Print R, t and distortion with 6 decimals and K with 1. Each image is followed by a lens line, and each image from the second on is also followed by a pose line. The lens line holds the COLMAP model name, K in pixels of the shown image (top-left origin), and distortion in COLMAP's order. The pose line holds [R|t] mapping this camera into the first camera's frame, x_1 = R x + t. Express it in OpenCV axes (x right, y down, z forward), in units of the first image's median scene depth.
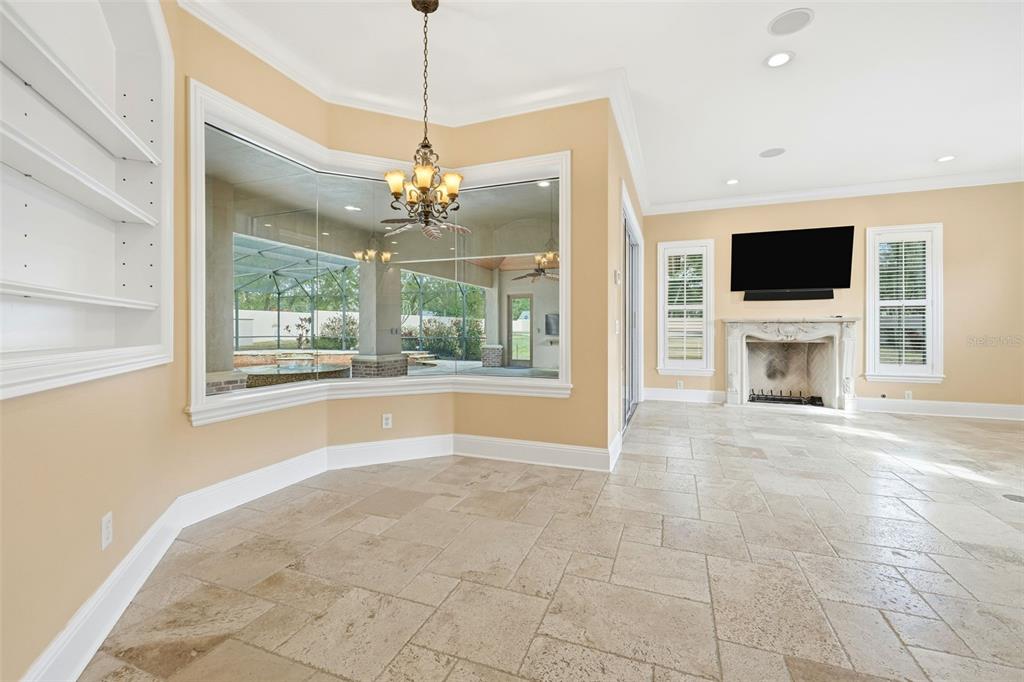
lens RADIAL K [[427.7, 0, 516.1], [0, 427.7, 326.6], [0, 0, 1]] dist [-0.000858, -0.000022]
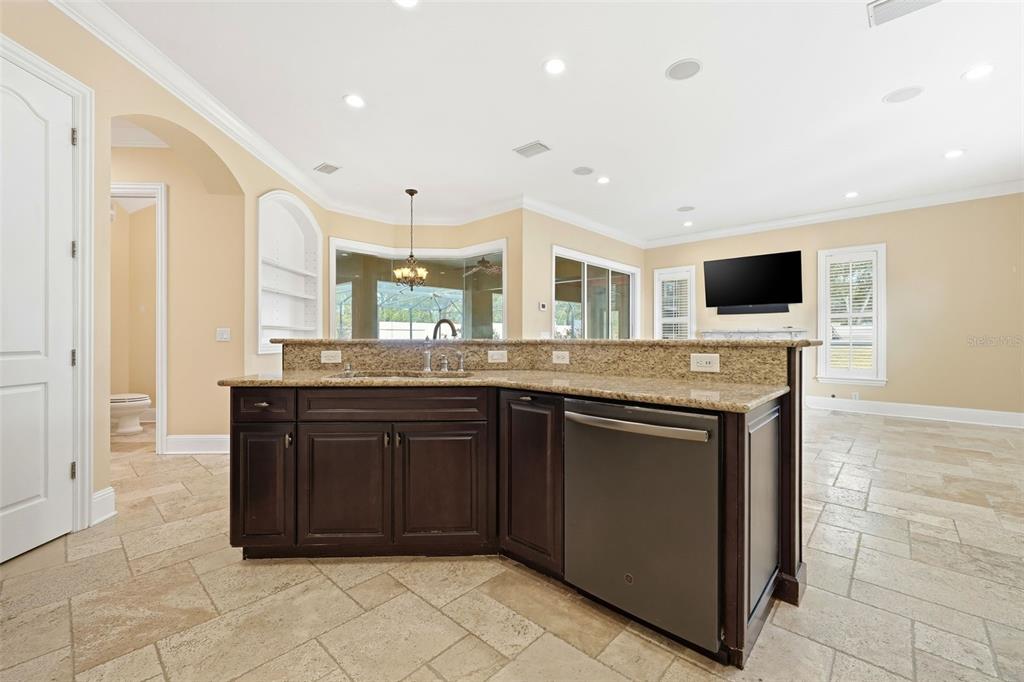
lens RADIAL K [[410.5, 0, 510.9], [0, 410.5, 336.7], [0, 0, 1]] dist [-0.001879, 0.000048]
pose [[0.928636, 0.001036, -0.370991, 0.444569], [0.001157, 0.999983, 0.005687, -0.004731], [0.370991, -0.005711, 0.928619, -0.334769]]
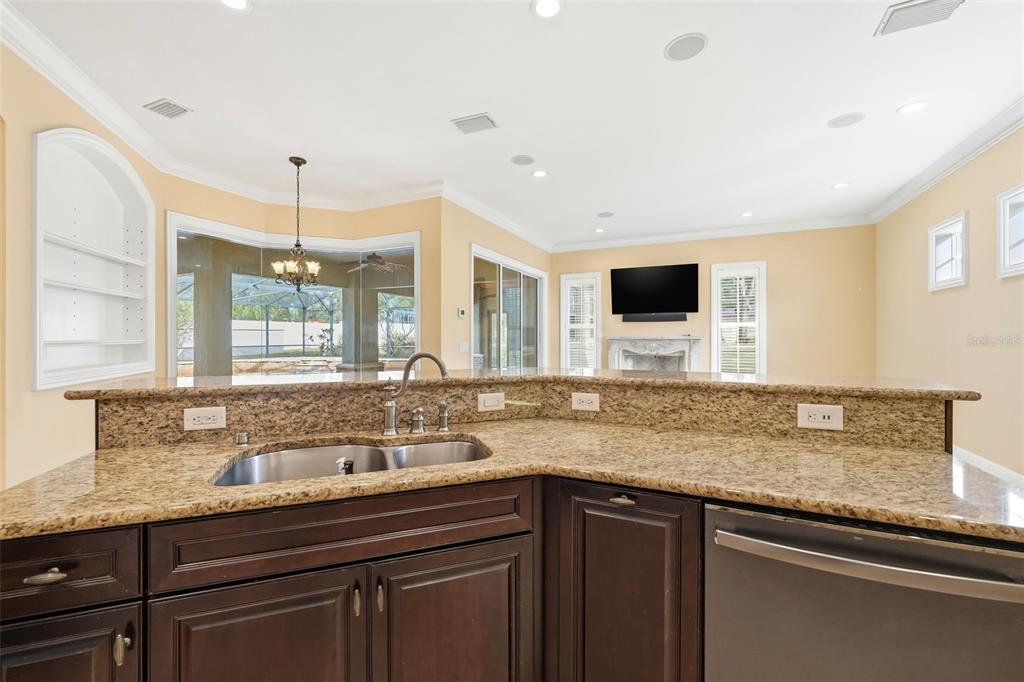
lens RADIAL K [[410.5, 0, 510.9], [0, 410.5, 336.7], [0, 0, 1]] dist [-0.001879, 0.000048]
pose [[0.997161, -0.000824, -0.075290, 0.315007], [0.001442, 0.999966, 0.008155, -0.029148], [0.075281, -0.008240, 0.997128, -0.237014]]
